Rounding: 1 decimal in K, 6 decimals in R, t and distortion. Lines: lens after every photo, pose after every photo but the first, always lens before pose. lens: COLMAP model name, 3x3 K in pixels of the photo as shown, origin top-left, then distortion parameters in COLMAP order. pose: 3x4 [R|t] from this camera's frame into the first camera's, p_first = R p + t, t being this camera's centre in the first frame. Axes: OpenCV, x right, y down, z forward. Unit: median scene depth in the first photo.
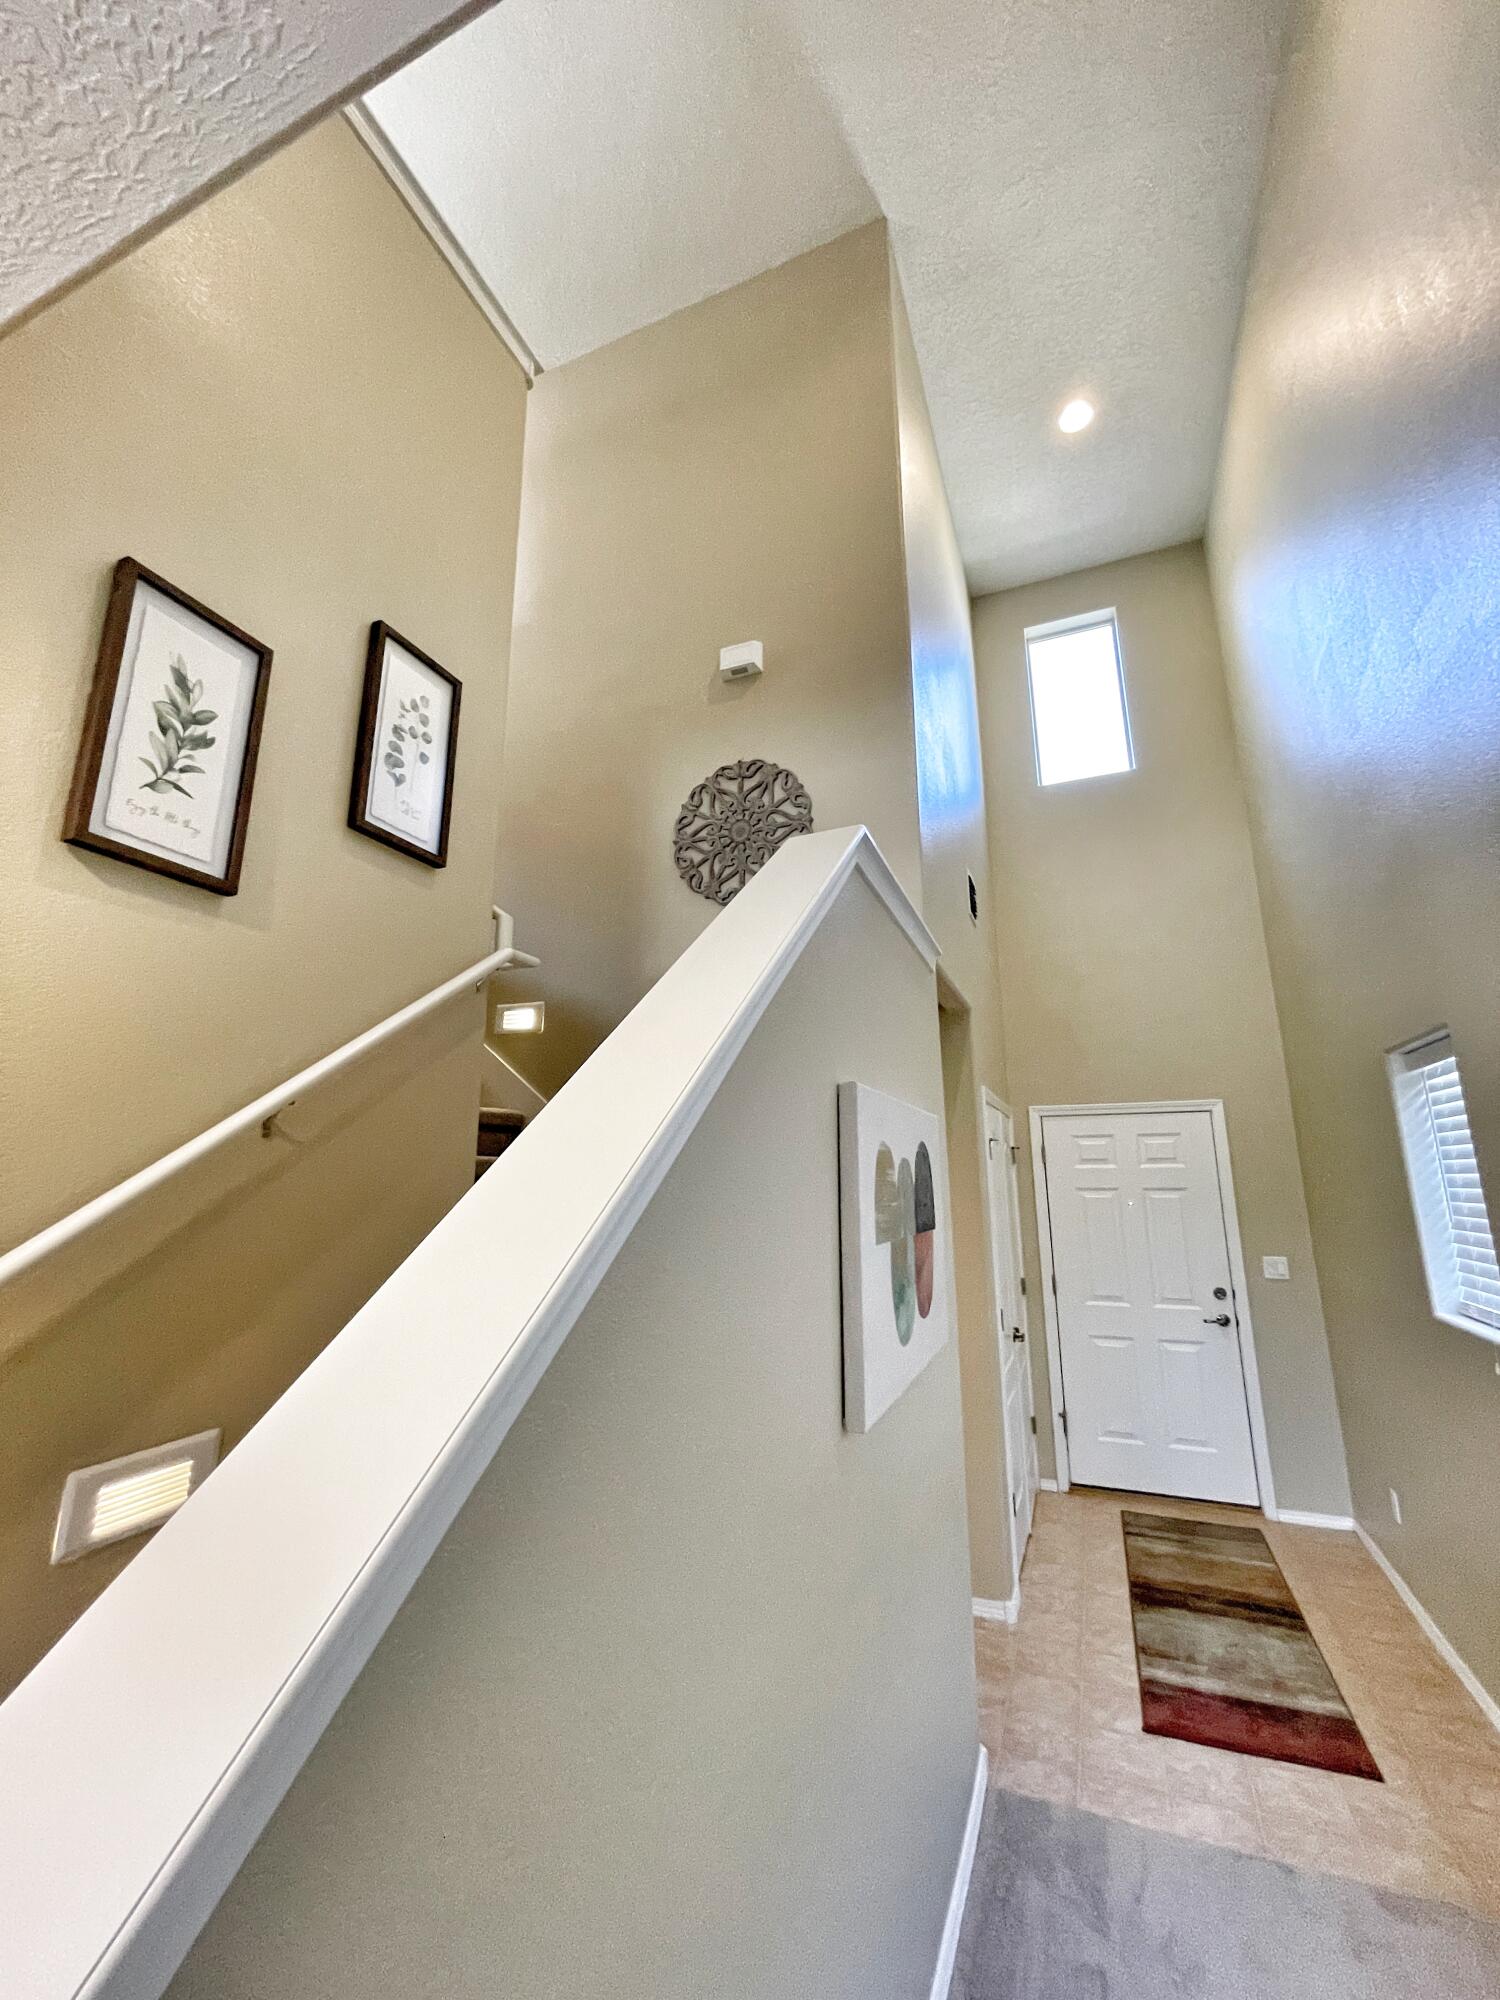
lens RADIAL K [[812.9, 0, 753.6], [0, 812.9, 987.7], [0, 0, 1]] dist [-0.004351, 0.002619]
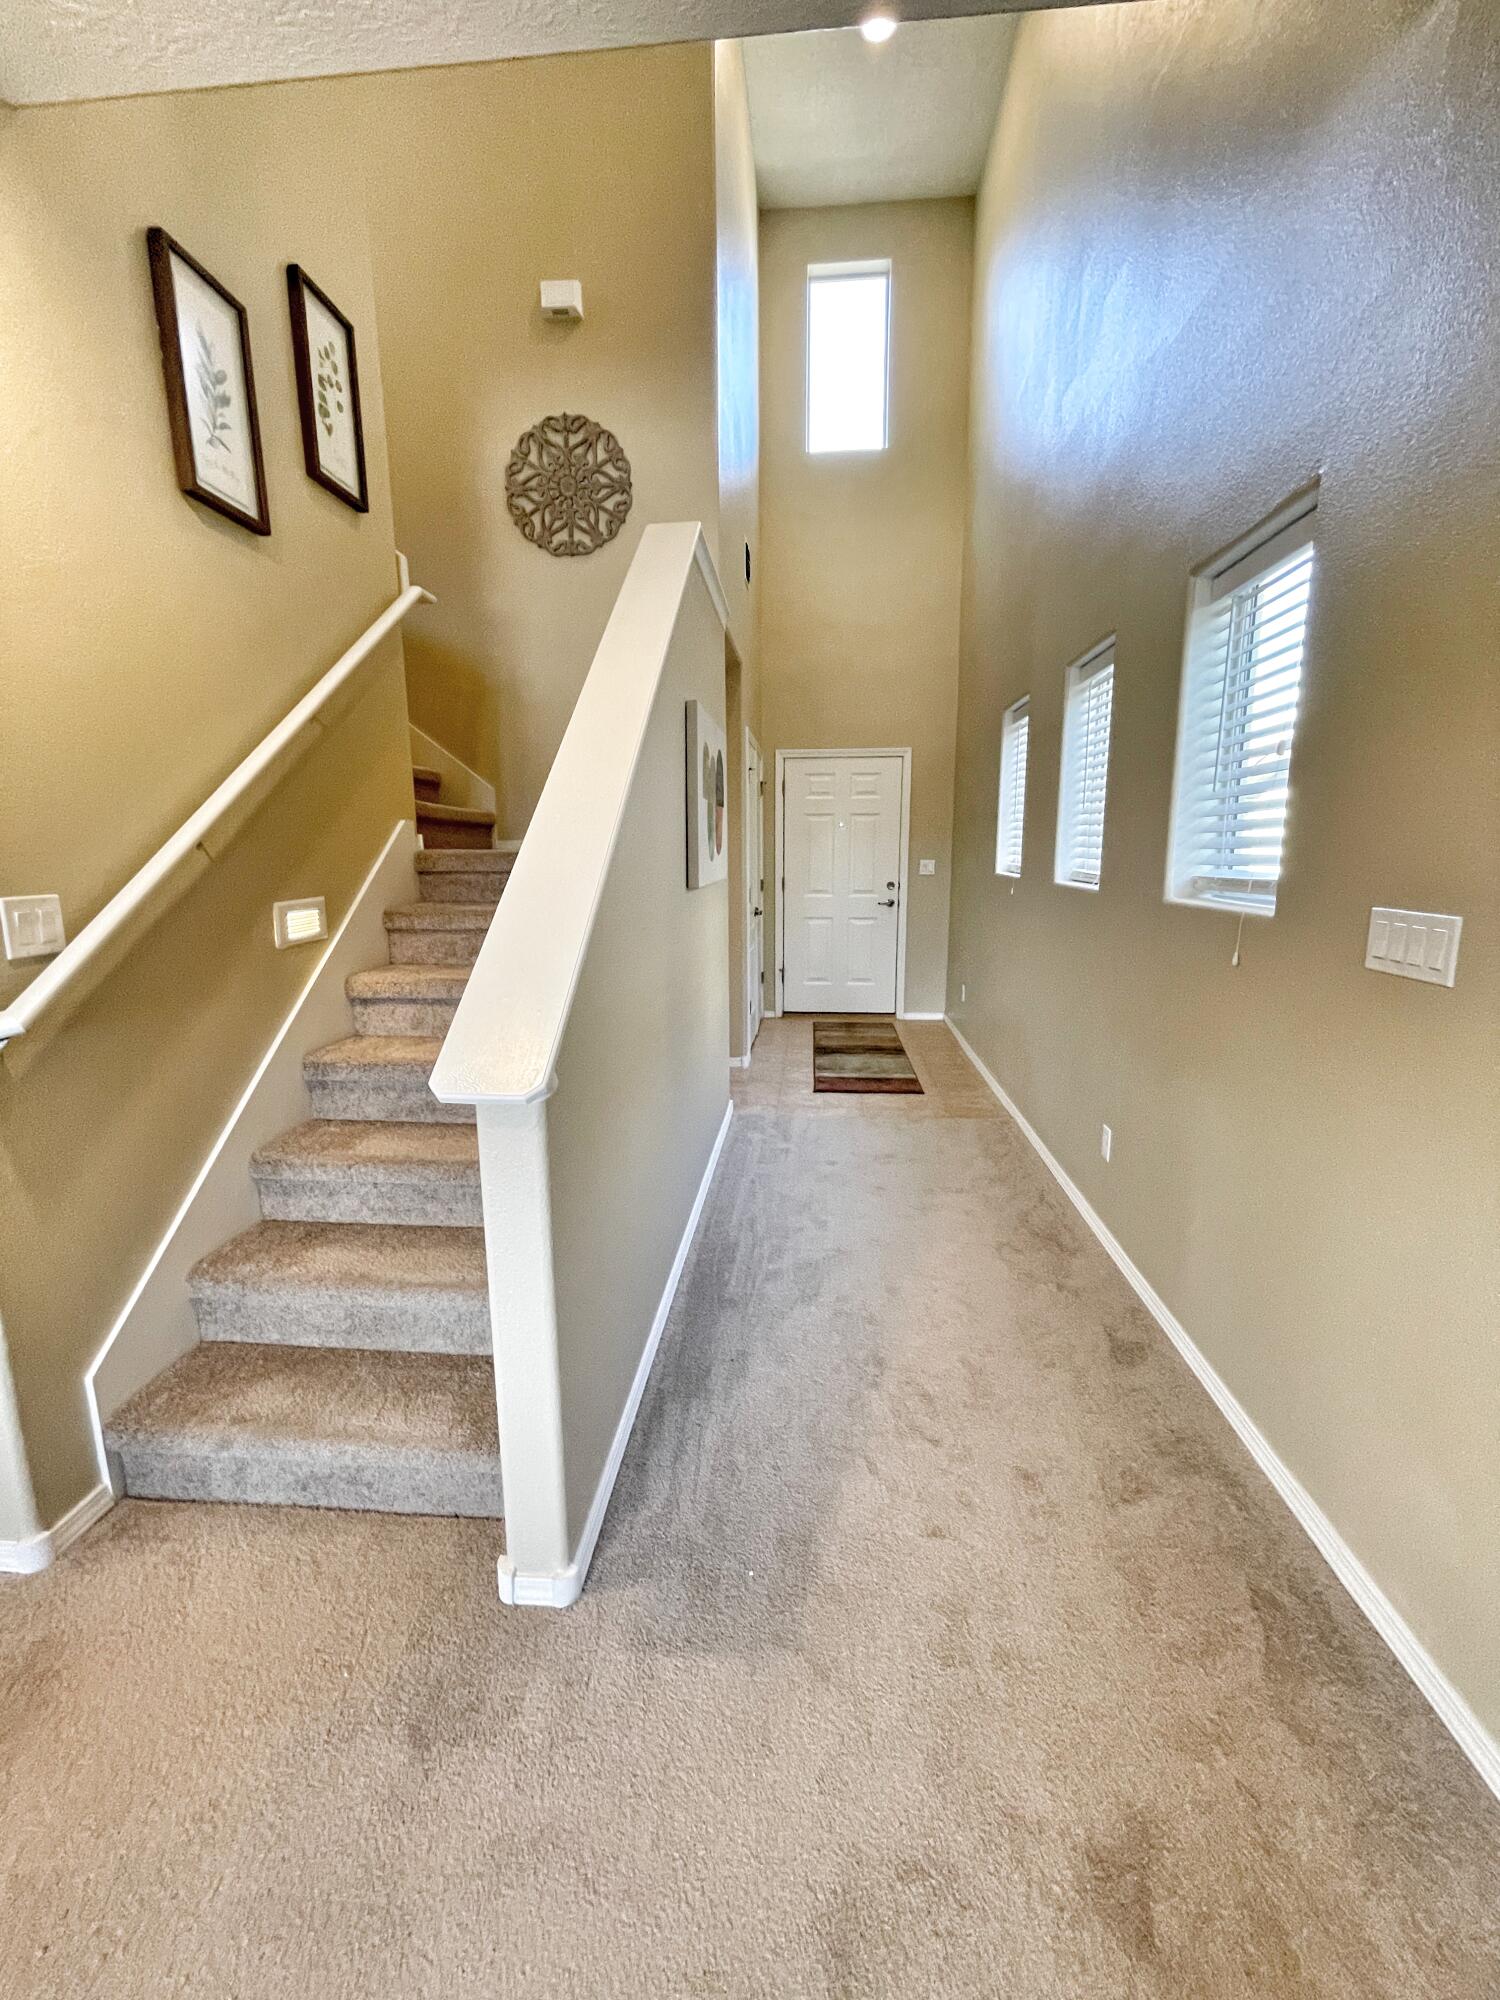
lens RADIAL K [[812.9, 0, 754.5], [0, 812.9, 990.2], [0, 0, 1]] dist [-0.004351, 0.002619]
pose [[0.951454, -0.055796, 0.302690, -0.150450], [-0.069221, 0.919448, 0.387071, 0.003499], [-0.299905, -0.389233, 0.870951, -0.370567]]
